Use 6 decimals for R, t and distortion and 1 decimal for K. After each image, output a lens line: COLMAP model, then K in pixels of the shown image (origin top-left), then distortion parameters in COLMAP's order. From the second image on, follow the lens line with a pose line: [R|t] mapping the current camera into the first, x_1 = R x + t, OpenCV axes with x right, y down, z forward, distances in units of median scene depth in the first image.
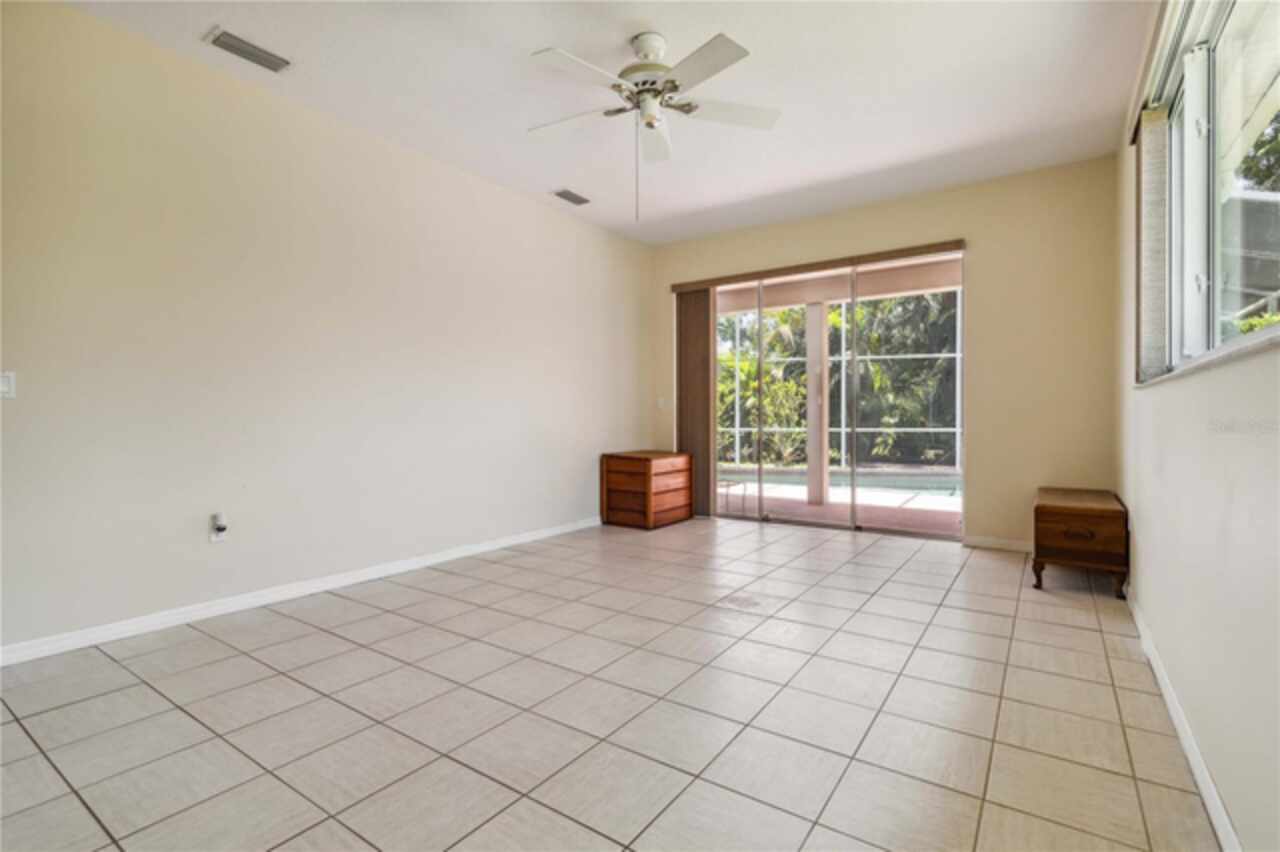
lens RADIAL K [[597.0, 0, 641.8], [0, 597.0, 416.4], [0, 0, 1]] dist [0.003411, 0.000598]
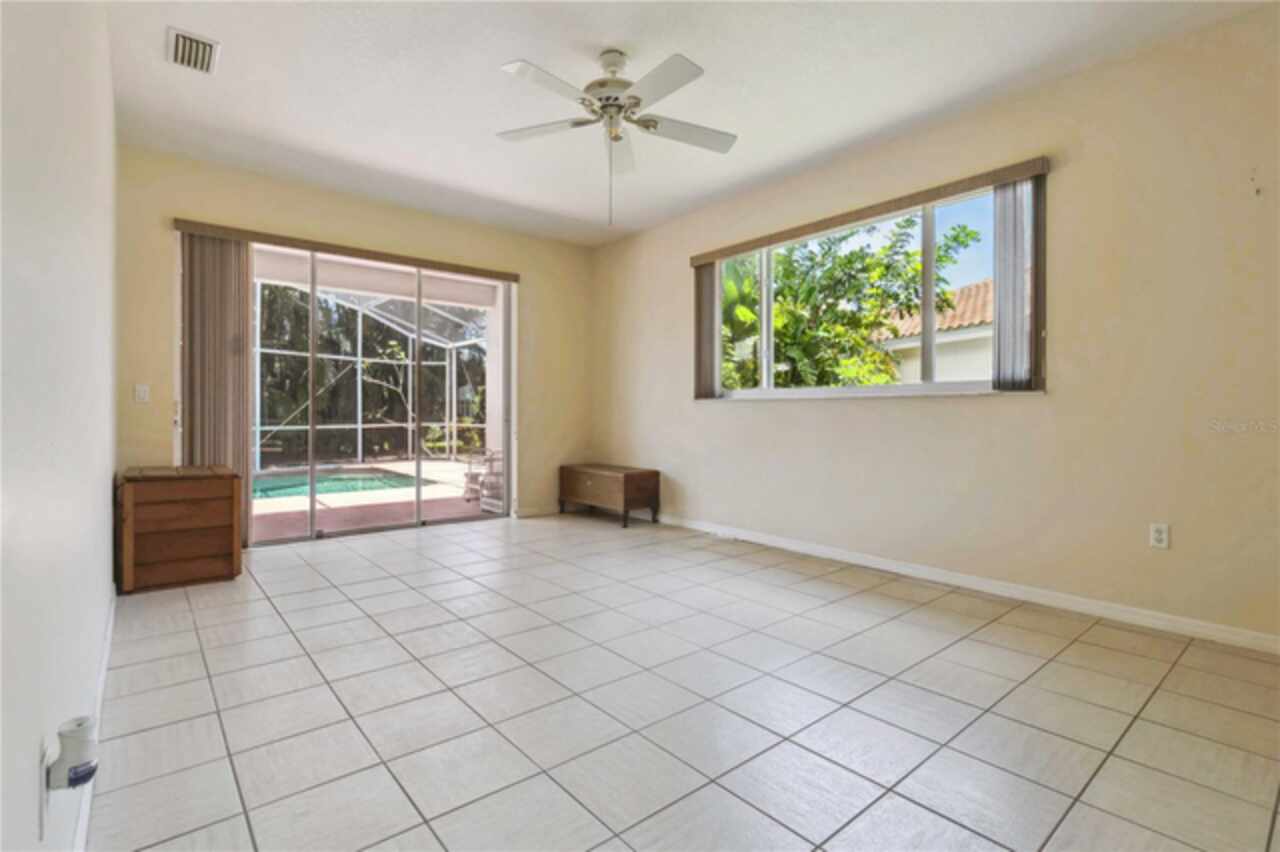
lens RADIAL K [[597.0, 0, 641.8], [0, 597.0, 416.4], [0, 0, 1]] dist [0.003411, 0.000598]
pose [[0.260693, 0.001103, 0.965421, -0.534931], [-0.004321, 0.999991, 0.000024, 0.000533], [-0.965412, -0.004178, 0.260695, 0.367377]]
